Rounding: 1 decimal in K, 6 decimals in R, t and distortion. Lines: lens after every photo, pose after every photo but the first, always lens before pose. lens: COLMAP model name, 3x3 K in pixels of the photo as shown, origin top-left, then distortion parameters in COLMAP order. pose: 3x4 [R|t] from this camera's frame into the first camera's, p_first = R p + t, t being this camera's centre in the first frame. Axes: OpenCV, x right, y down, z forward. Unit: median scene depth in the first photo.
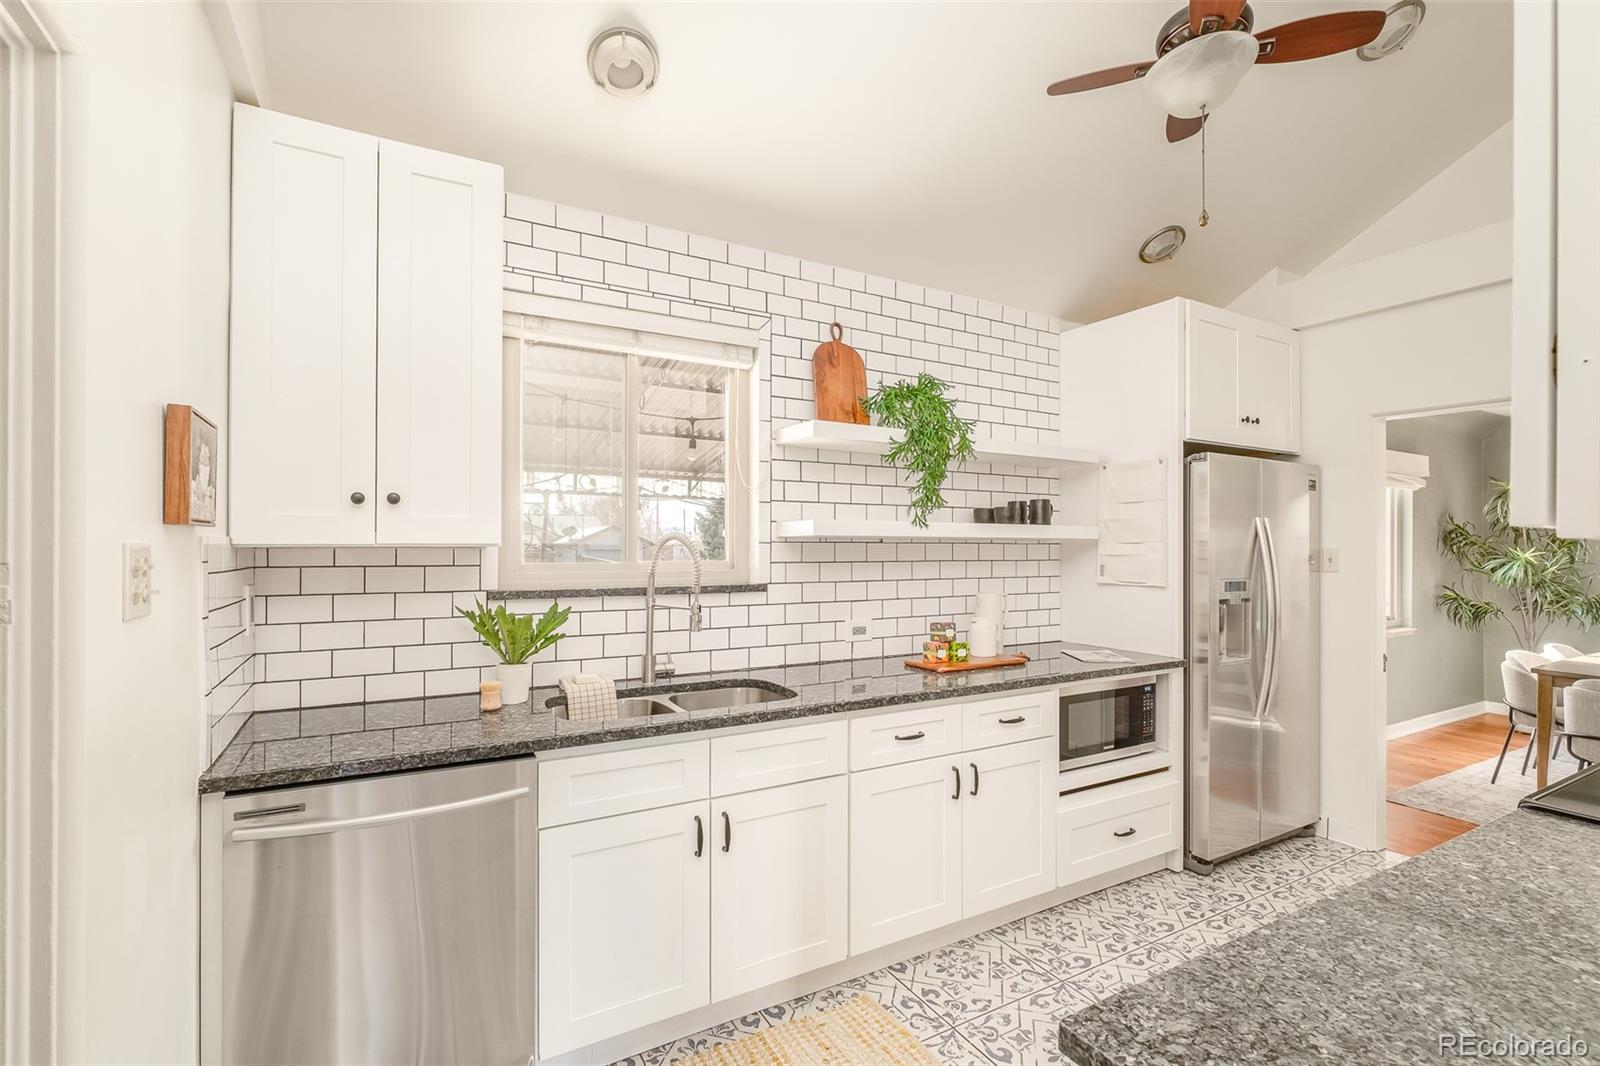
lens RADIAL K [[722.1, 0, 795.7], [0, 722.1, 543.6], [0, 0, 1]] dist [-0.002413, 0.000427]
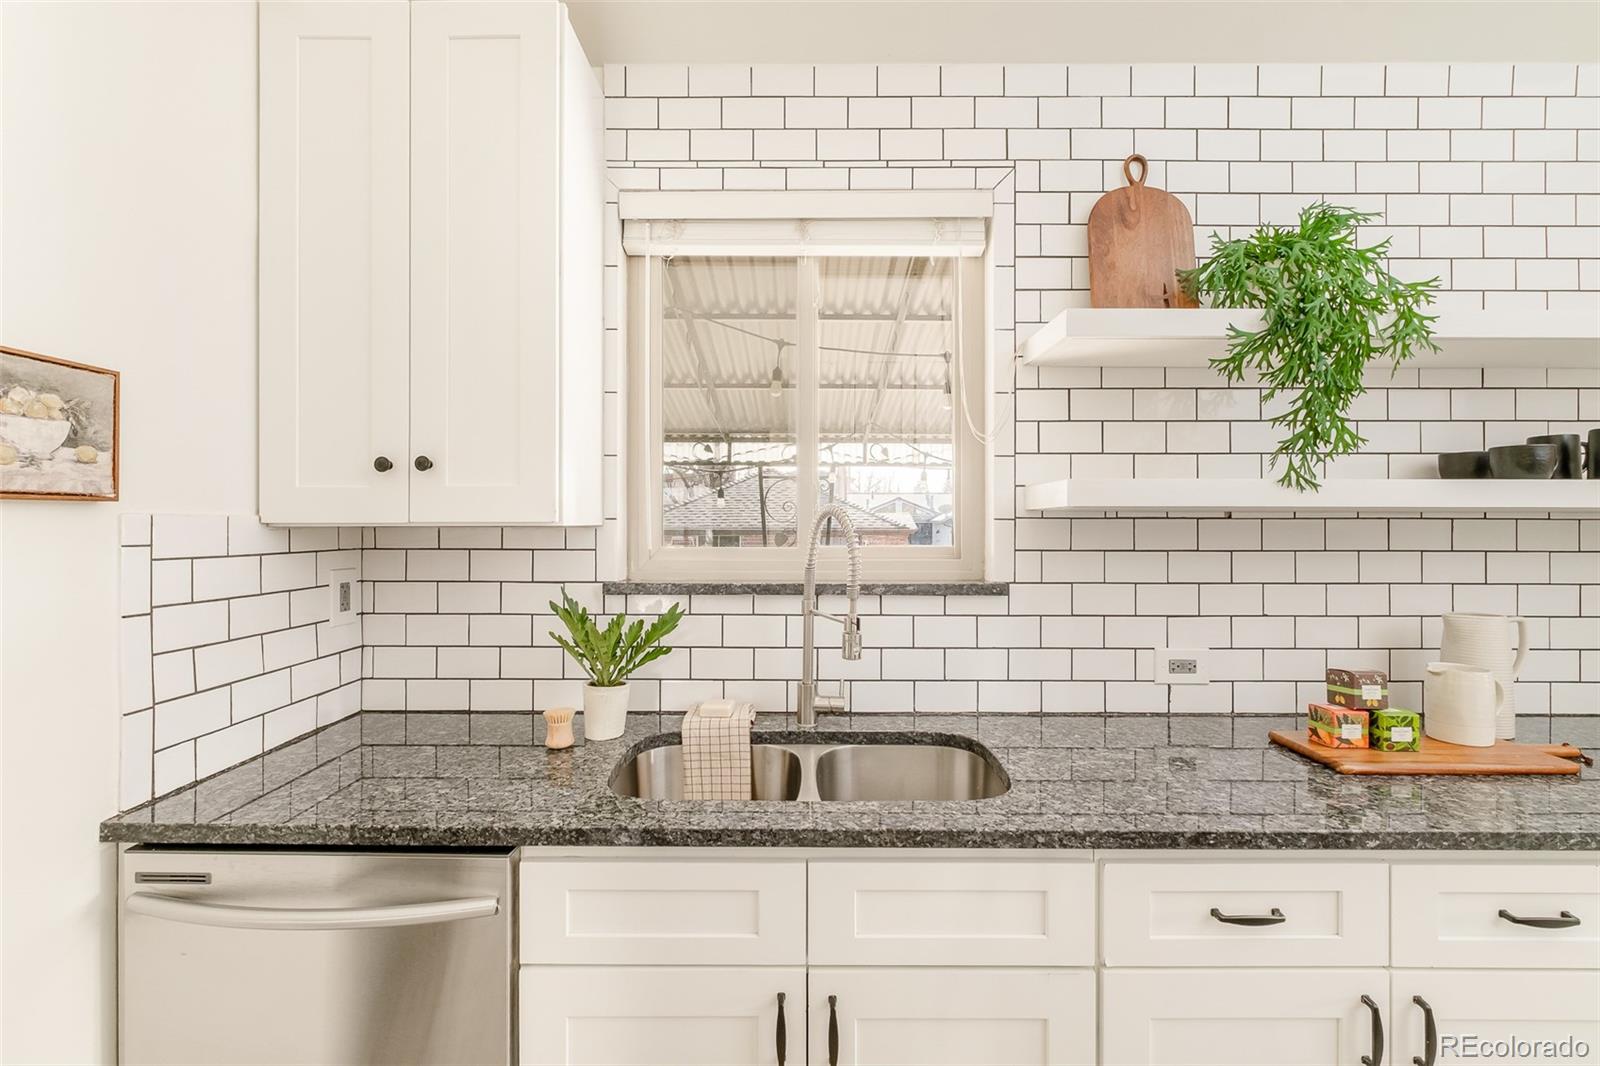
lens RADIAL K [[704.3, 0, 803.8], [0, 704.3, 520.9], [0, 0, 1]] dist [0.000297, 0.000037]
pose [[0.868908, -0.001971, -0.494969, 0.110889], [0.002163, 0.999998, -0.000184, 0.000010], [0.494968, -0.000911, 0.868911, 0.364077]]
